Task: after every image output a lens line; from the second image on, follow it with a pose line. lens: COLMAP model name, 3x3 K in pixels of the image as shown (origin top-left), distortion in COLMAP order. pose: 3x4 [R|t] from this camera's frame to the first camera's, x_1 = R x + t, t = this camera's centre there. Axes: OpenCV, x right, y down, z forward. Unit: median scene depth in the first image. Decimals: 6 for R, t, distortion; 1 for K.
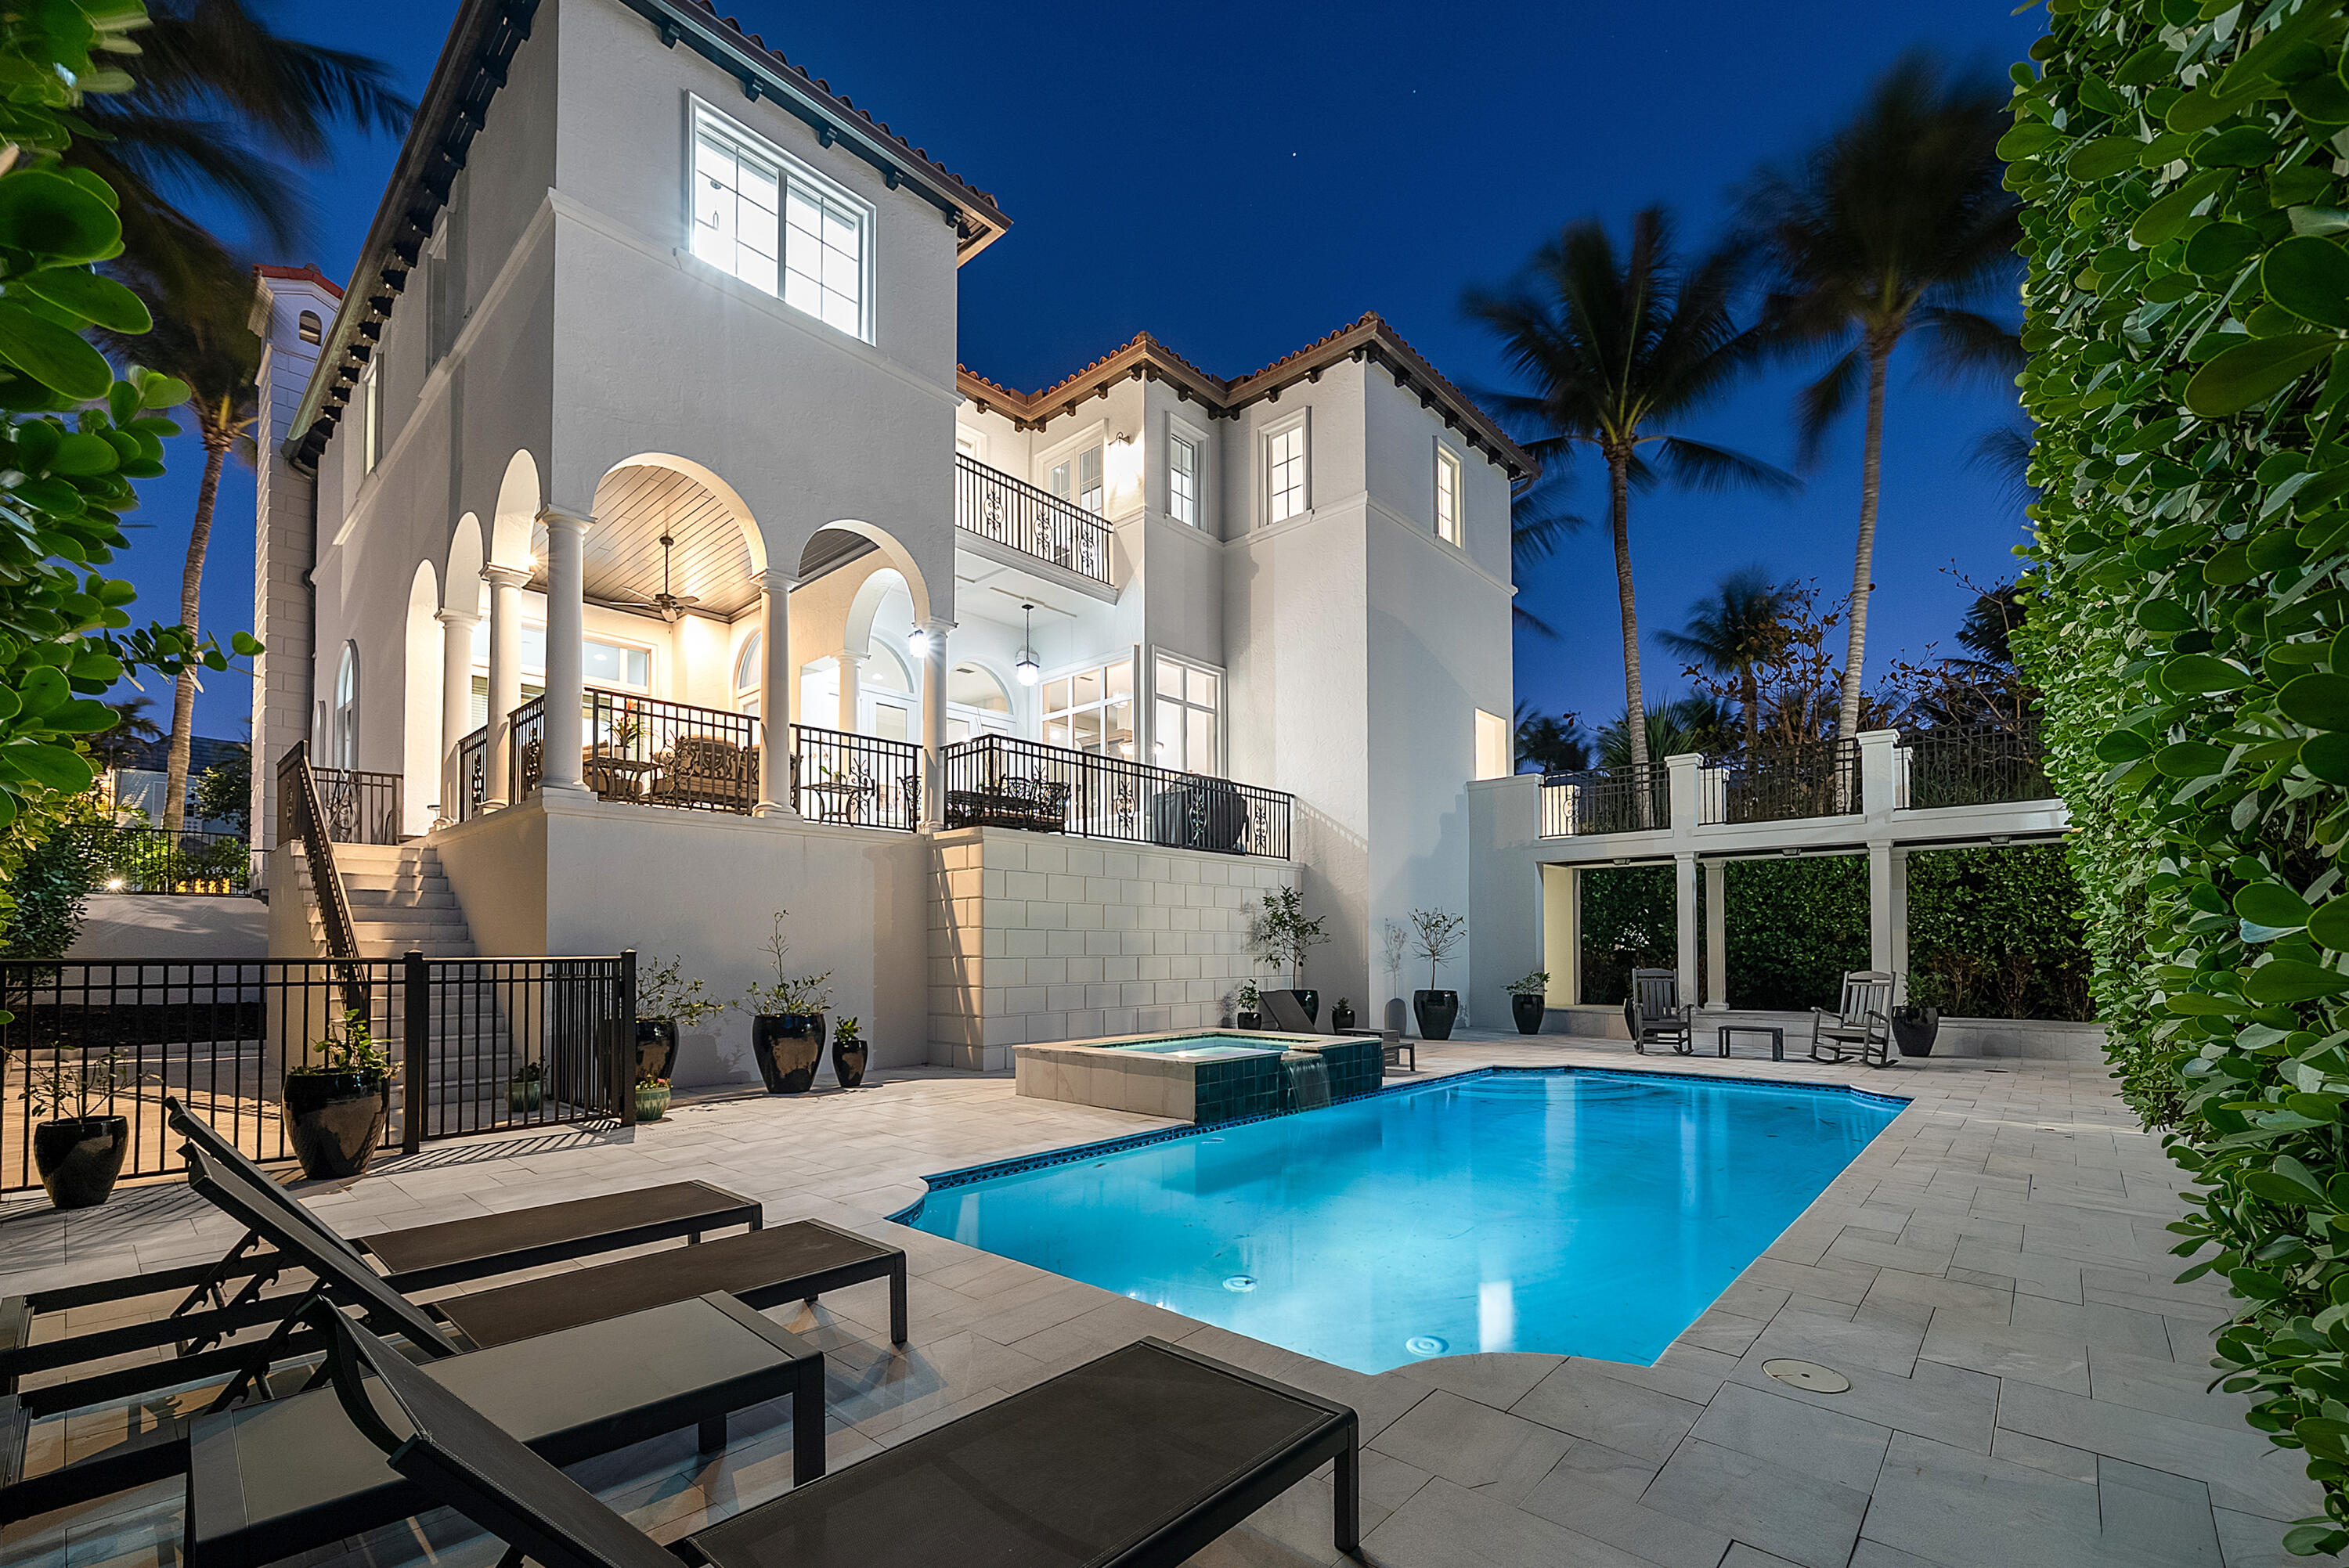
lens RADIAL K [[997.4, 0, 1166.9], [0, 997.4, 941.3], [0, 0, 1]] dist [-0.000409, -0.000028]
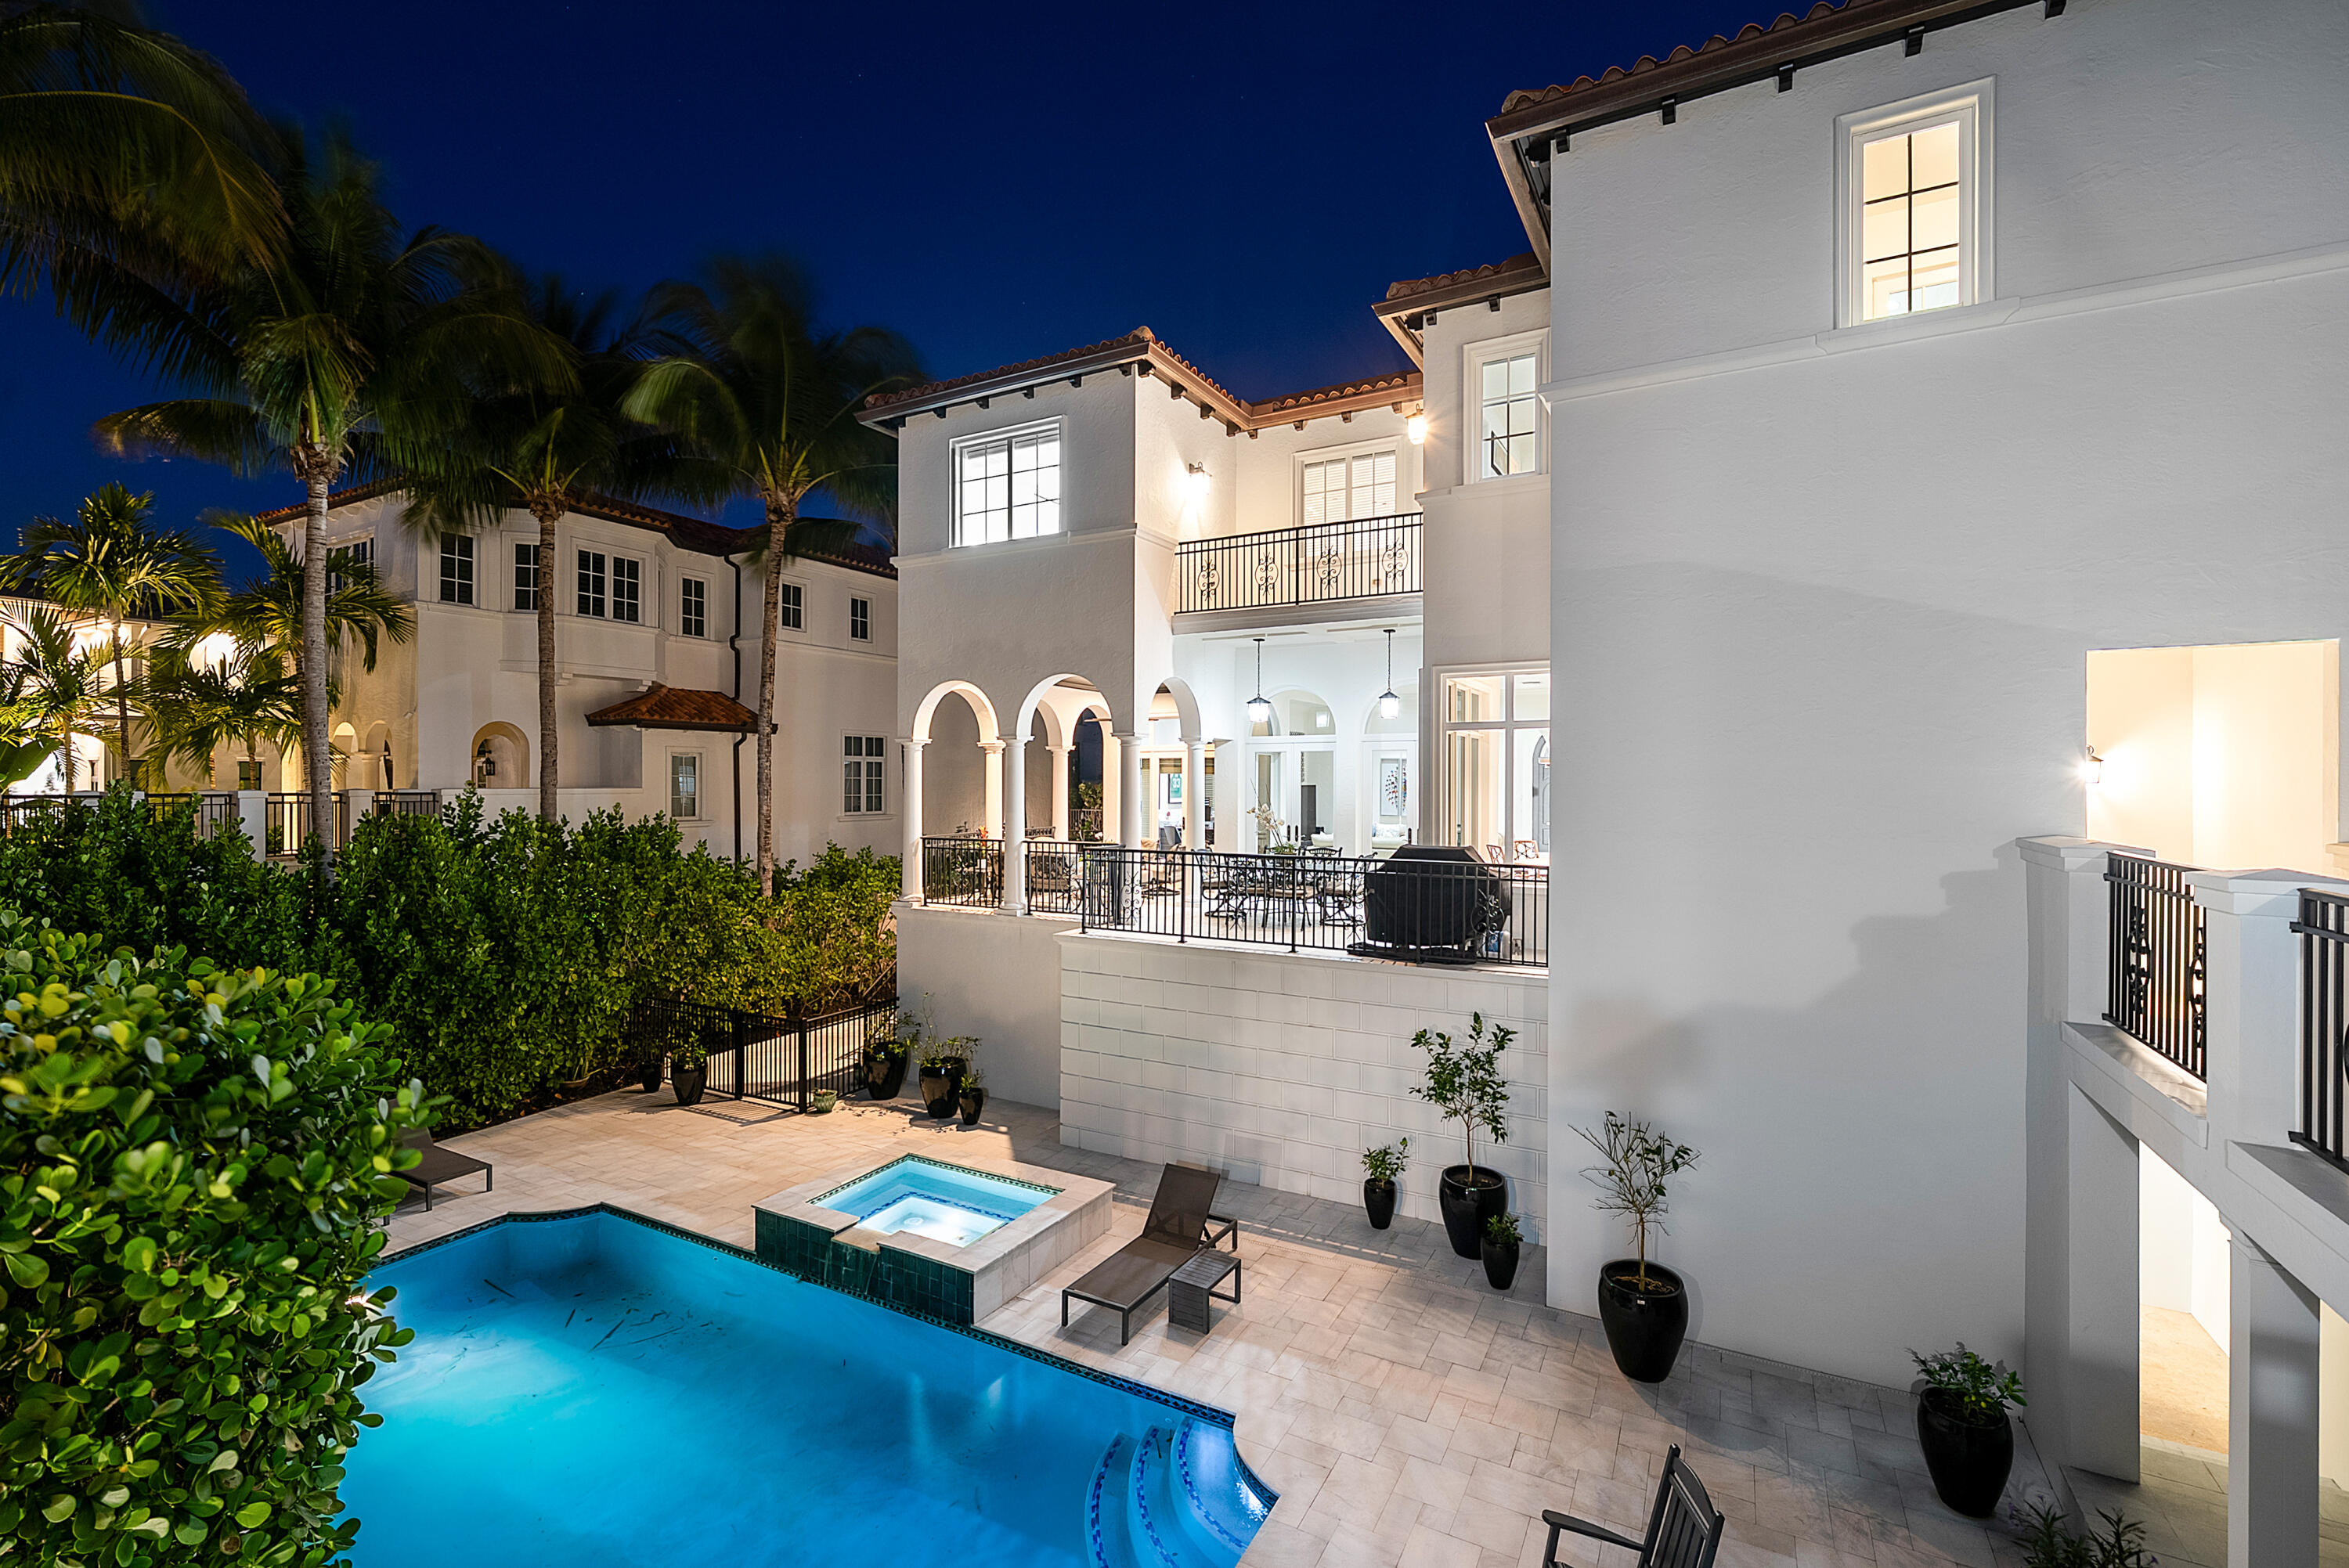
lens RADIAL K [[1027.1, 0, 1193.8], [0, 1027.1, 780.2], [0, 0, 1]] dist [-0.000728, -0.000415]
pose [[0.240487, 0.009784, -0.970603, 0.729531], [0.006469, 0.999911, 0.011682, -0.221492], [0.970631, -0.009088, 0.240403, 0.628931]]
